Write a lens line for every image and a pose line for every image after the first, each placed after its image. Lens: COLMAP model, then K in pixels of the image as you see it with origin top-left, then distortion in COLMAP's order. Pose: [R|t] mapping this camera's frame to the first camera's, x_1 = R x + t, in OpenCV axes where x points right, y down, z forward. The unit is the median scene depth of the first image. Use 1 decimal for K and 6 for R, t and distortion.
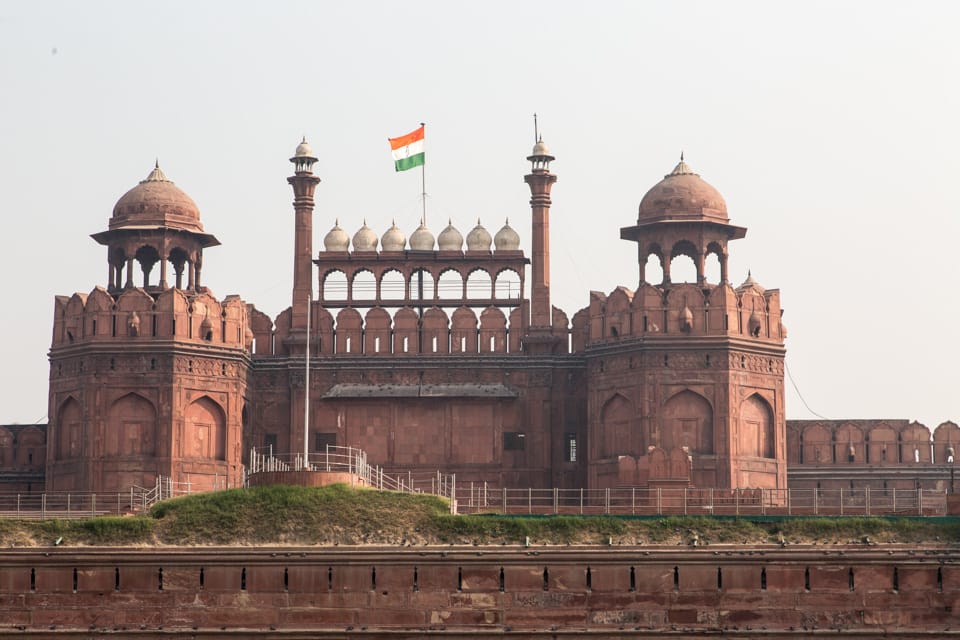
lens RADIAL K [[2825.3, 0, 480.0], [0, 2825.3, 320.0], [0, 0, 1]] dist [0.303347, -7.304480]
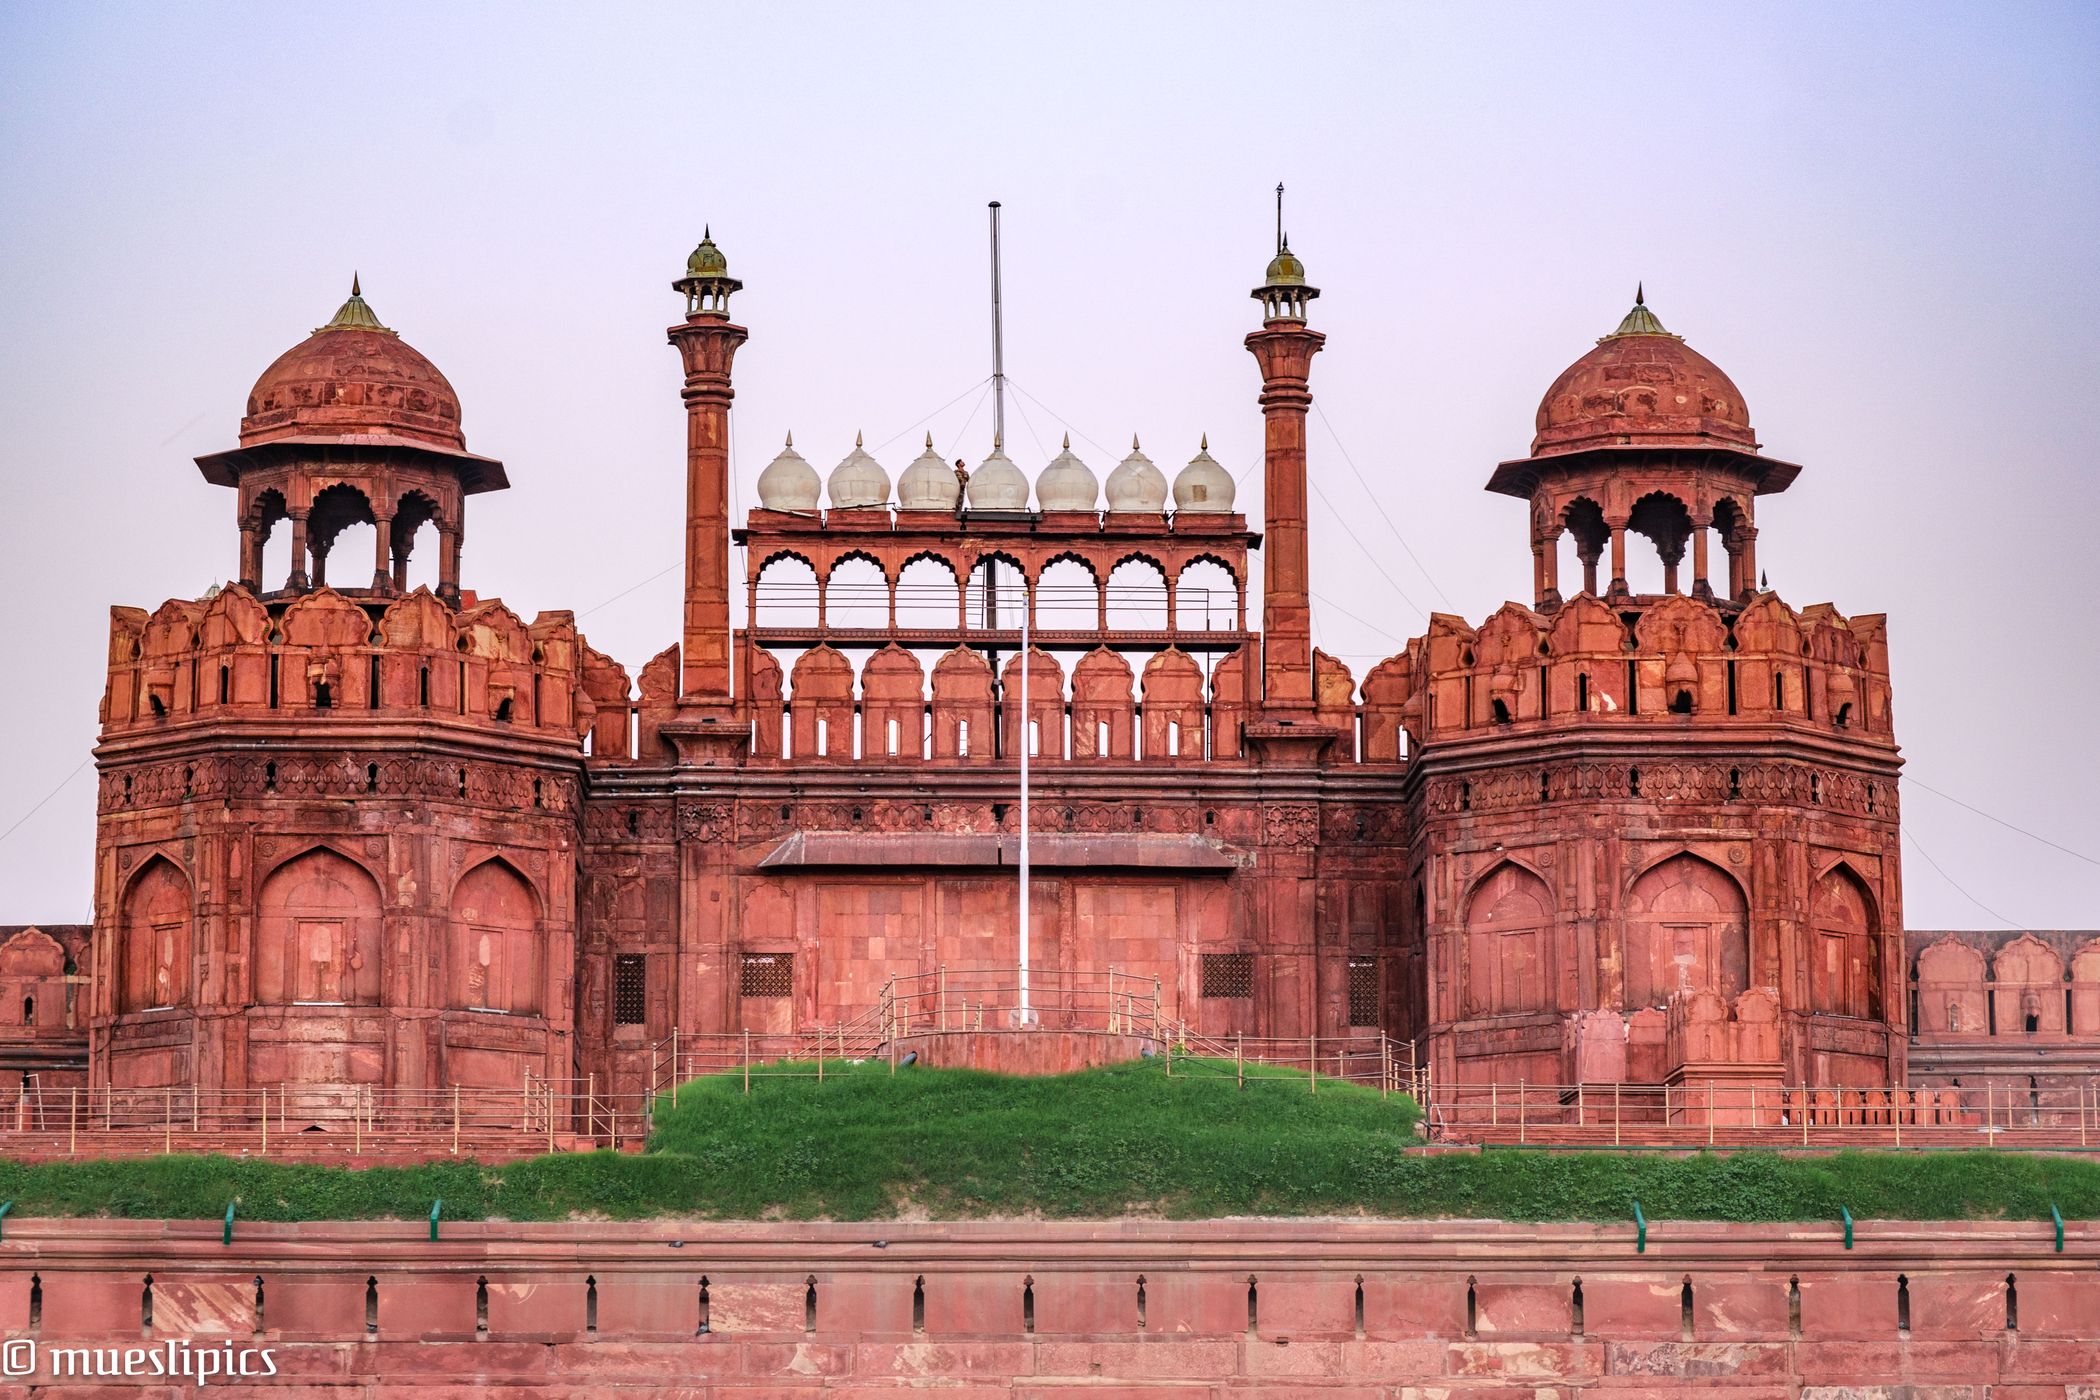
lens RADIAL K [[6180.4, 0, 1050.0], [0, 6180.4, 700.0], [0, 0, 1]] dist [0.303347, -7.304480]
pose [[0.992010, 0.013322, 0.125453, -0.129063], [-0.012217, 0.999880, -0.009569, 0.011724], [-0.125565, 0.007960, 0.992053, 0.109605]]
